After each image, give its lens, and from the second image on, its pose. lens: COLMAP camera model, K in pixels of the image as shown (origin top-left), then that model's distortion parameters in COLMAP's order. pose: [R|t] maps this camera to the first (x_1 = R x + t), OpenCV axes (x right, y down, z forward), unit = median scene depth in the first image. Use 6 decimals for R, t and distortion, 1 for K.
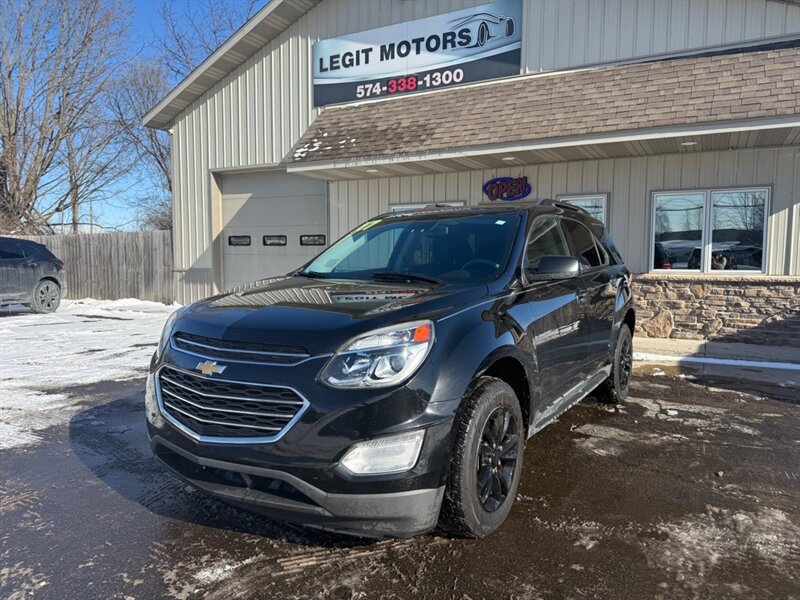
lens RADIAL K [[544.6, 0, 399.3], [0, 544.6, 298.7], [0, 0, 1]] dist [0.017785, -0.027246]
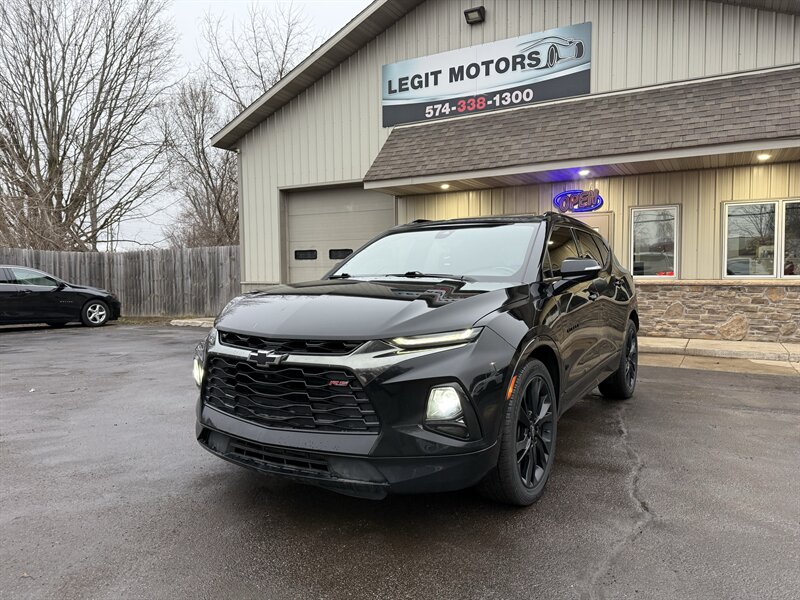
lens RADIAL K [[544.6, 0, 398.0], [0, 544.6, 302.4], [0, 0, 1]] dist [0.017785, -0.027246]
pose [[0.999766, -0.011451, -0.018366, -0.126411], [0.011131, 0.999786, -0.017443, 0.007960], [0.018562, 0.017234, 0.999679, -0.054035]]
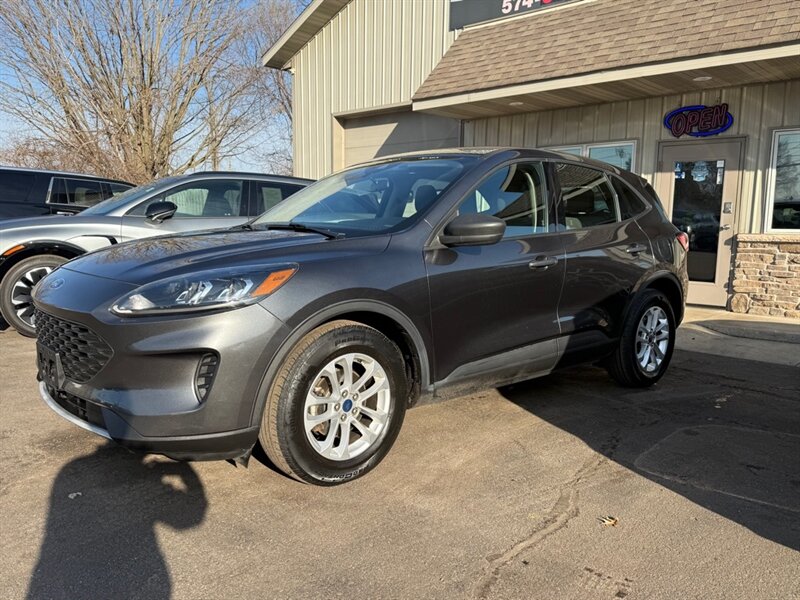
lens RADIAL K [[623.8, 0, 401.5], [0, 623.8, 303.3], [0, 0, 1]] dist [-0.002342, -0.010656]
pose [[0.969919, 0.041180, -0.239919, 0.017358], [-0.027841, 0.997886, 0.058726, 0.007963], [0.241831, -0.050280, 0.969015, 0.057618]]
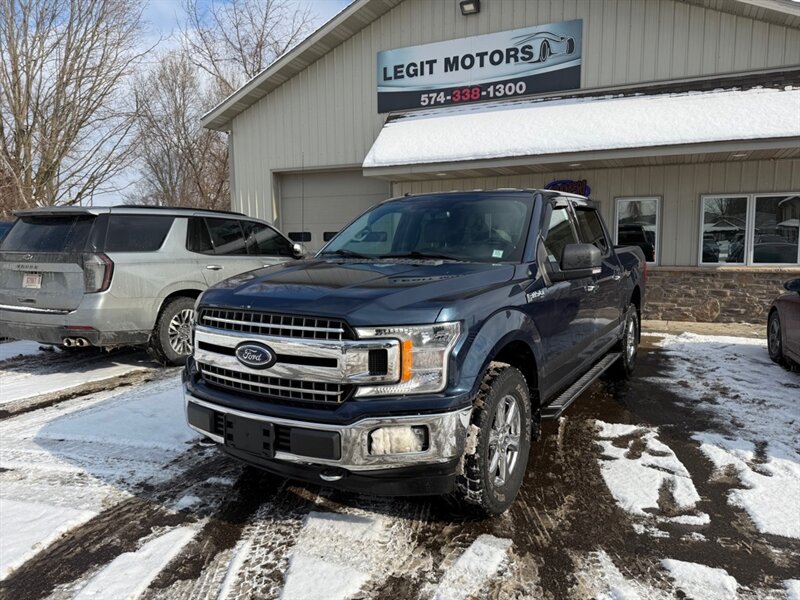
lens RADIAL K [[544.6, 0, 405.7], [0, 544.6, 296.5], [0, 0, 1]] dist [0.017785, -0.027246]
pose [[0.998586, -0.016450, 0.050550, -0.184138], [0.015098, 0.999521, 0.027019, -0.019468], [-0.050970, -0.026218, 0.998356, -0.100560]]
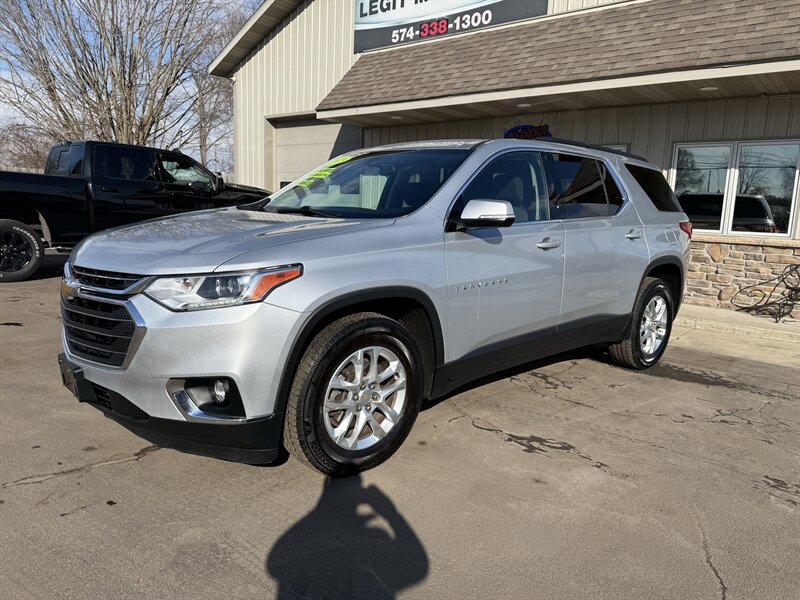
lens RADIAL K [[544.6, 0, 400.6], [0, 544.6, 287.2], [0, 0, 1]] dist [0.017785, -0.027246]
pose [[0.979776, 0.065573, -0.189050, 0.168893], [-0.052361, 0.995878, 0.074058, 0.001847], [0.193127, -0.062661, 0.979171, -0.002119]]
